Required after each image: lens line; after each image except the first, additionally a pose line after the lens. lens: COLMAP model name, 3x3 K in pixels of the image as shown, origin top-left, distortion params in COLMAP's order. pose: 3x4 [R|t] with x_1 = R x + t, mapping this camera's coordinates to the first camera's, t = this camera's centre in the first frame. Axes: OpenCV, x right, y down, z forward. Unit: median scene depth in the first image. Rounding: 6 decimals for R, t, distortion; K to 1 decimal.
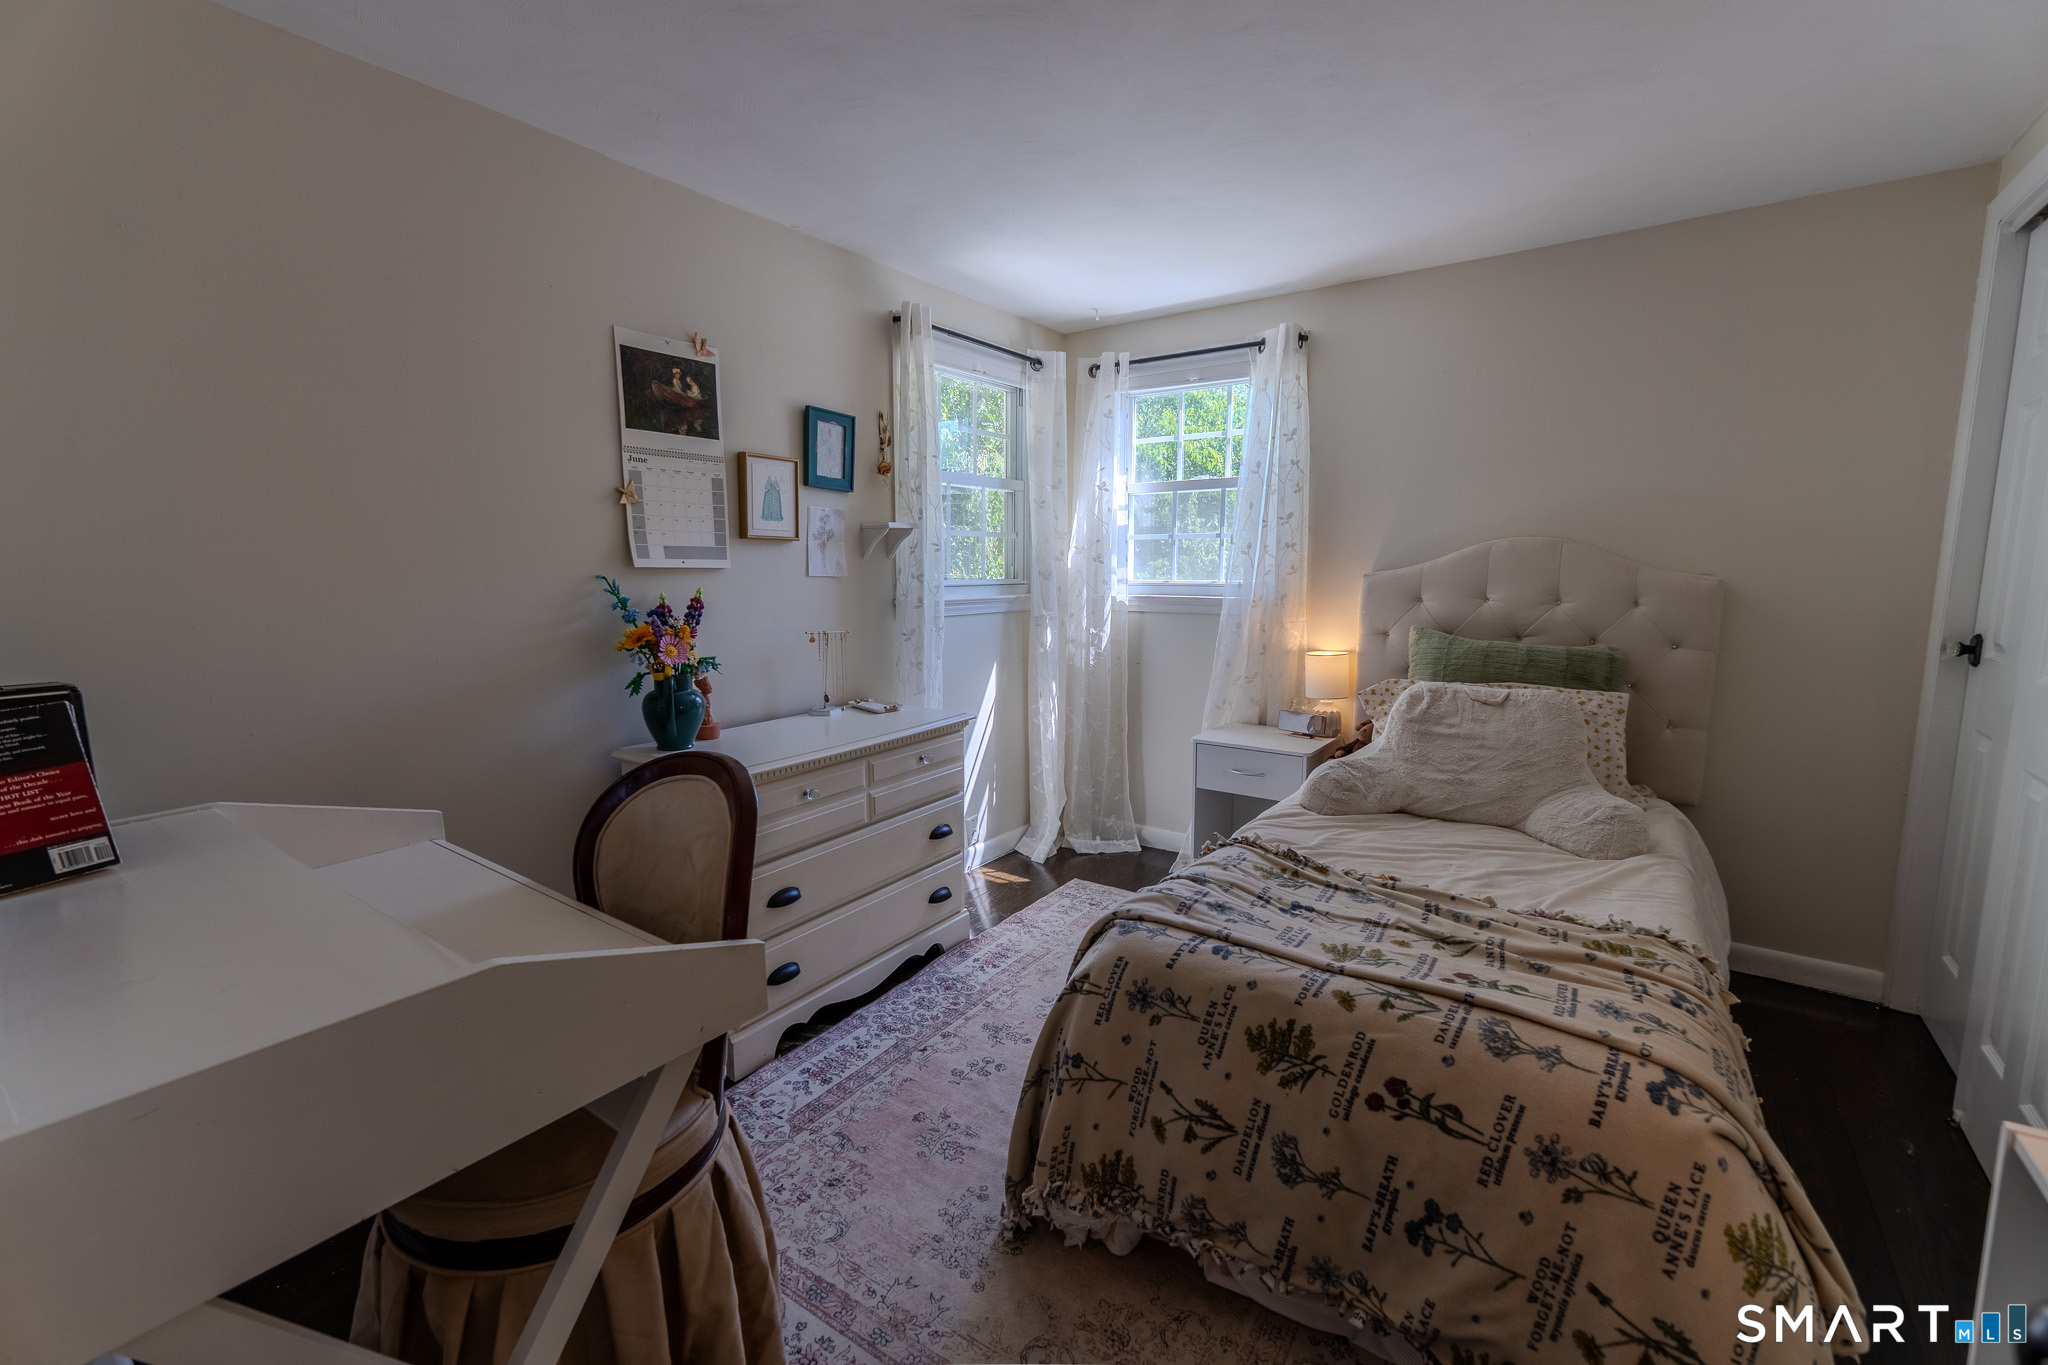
lens RADIAL K [[863.9, 0, 1023.8], [0, 863.9, 682.2], [0, 0, 1]] dist [0.006703, -0.000180]
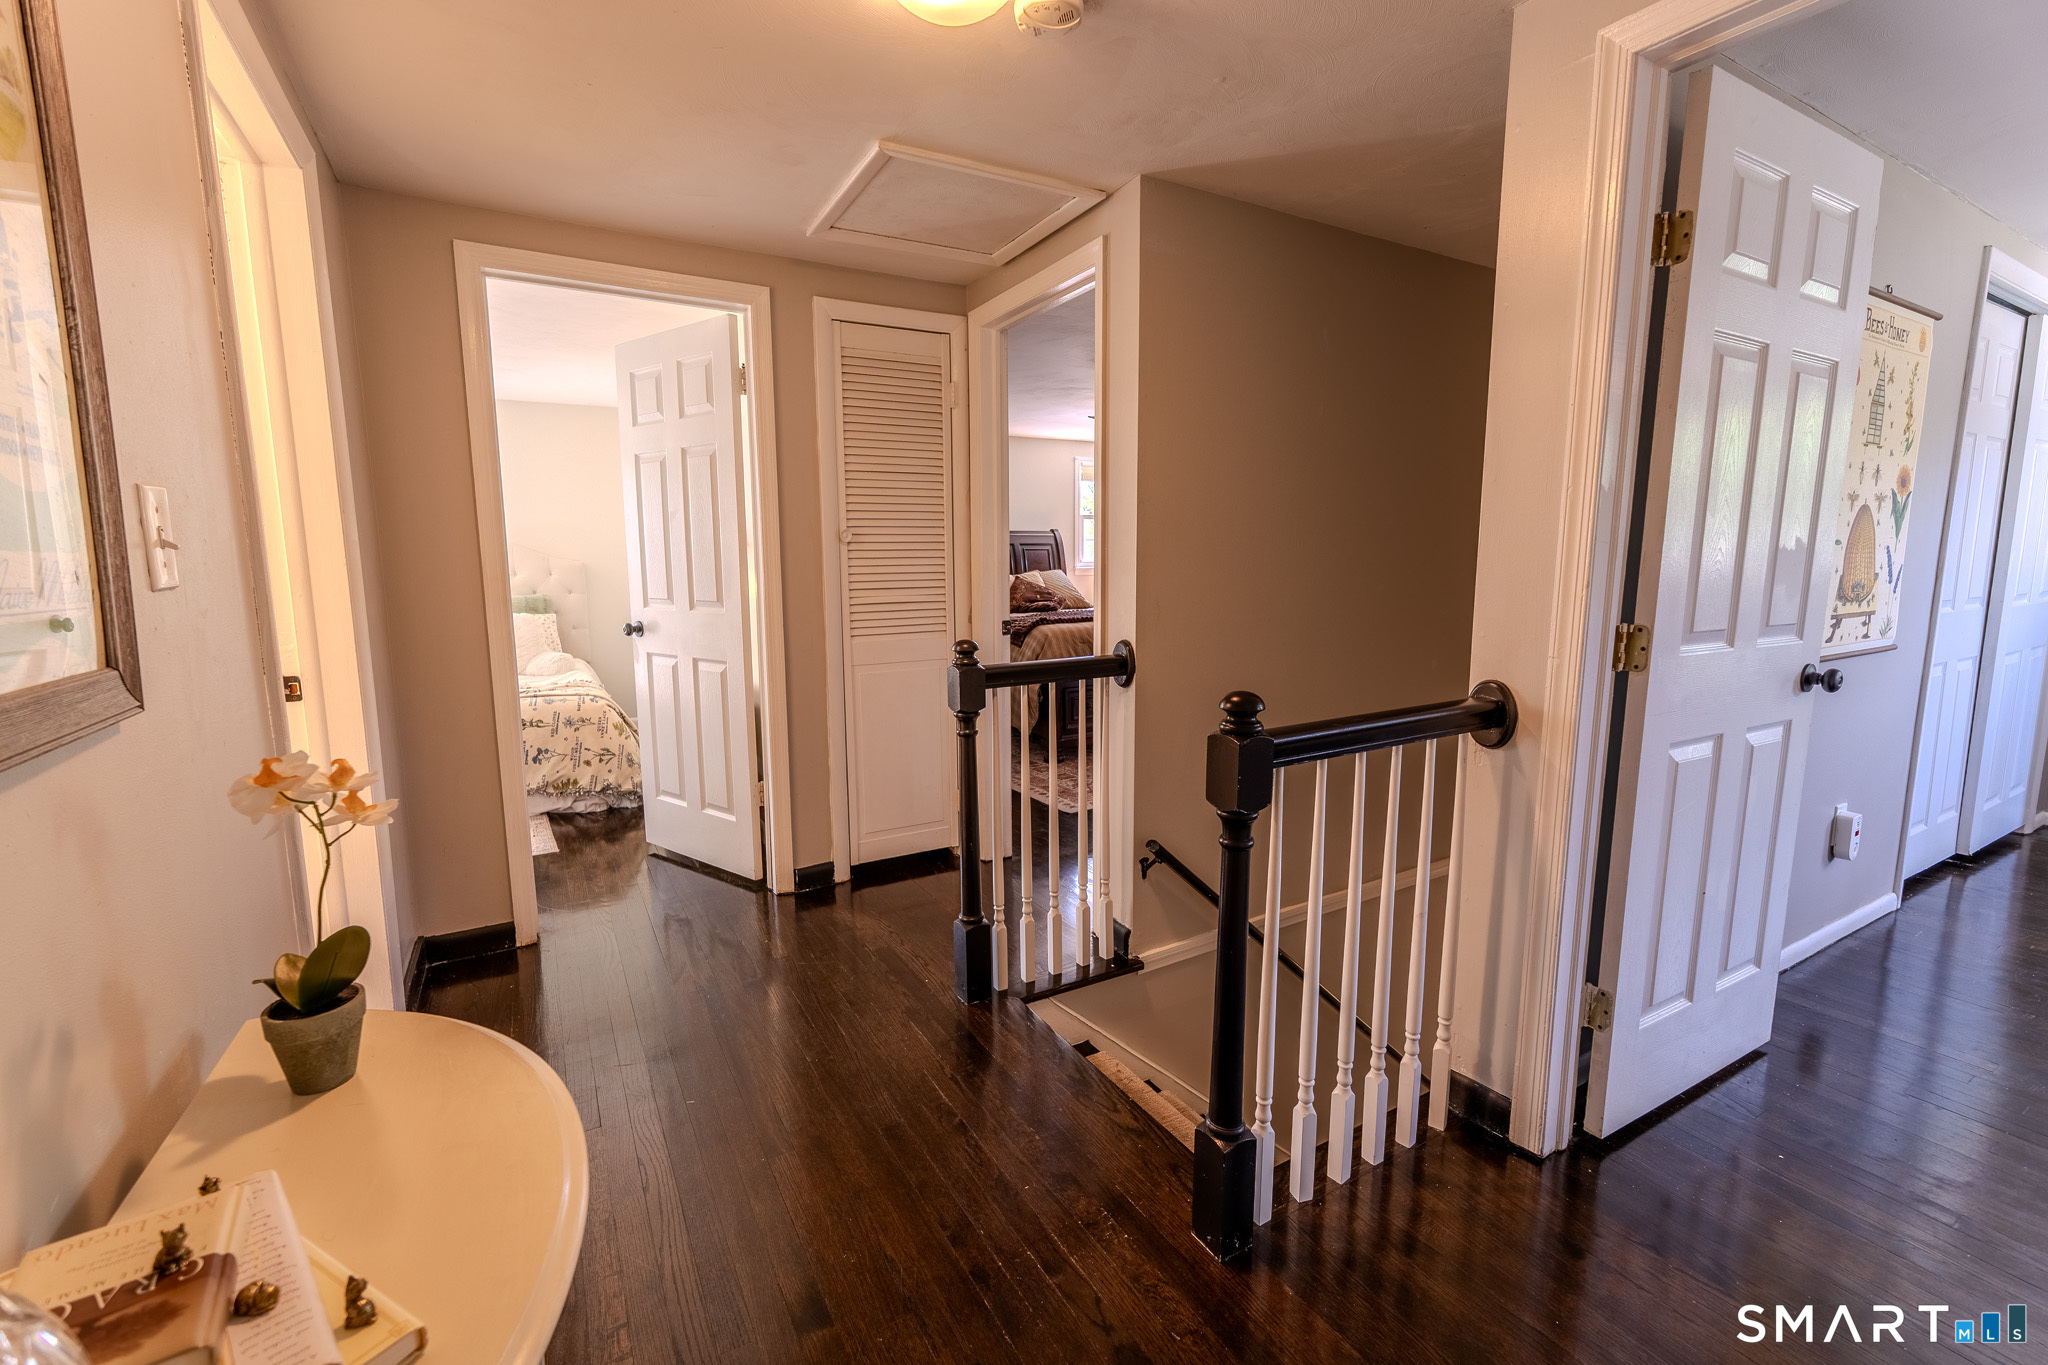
lens RADIAL K [[863.9, 0, 1015.5], [0, 863.9, 675.5], [0, 0, 1]] dist [0.006703, -0.000180]
pose [[0.420254, -0.126443, 0.898554, -1.709788], [0.130014, 0.988417, 0.078281, 0.310905], [-0.898044, 0.083927, 0.431826, -2.093786]]
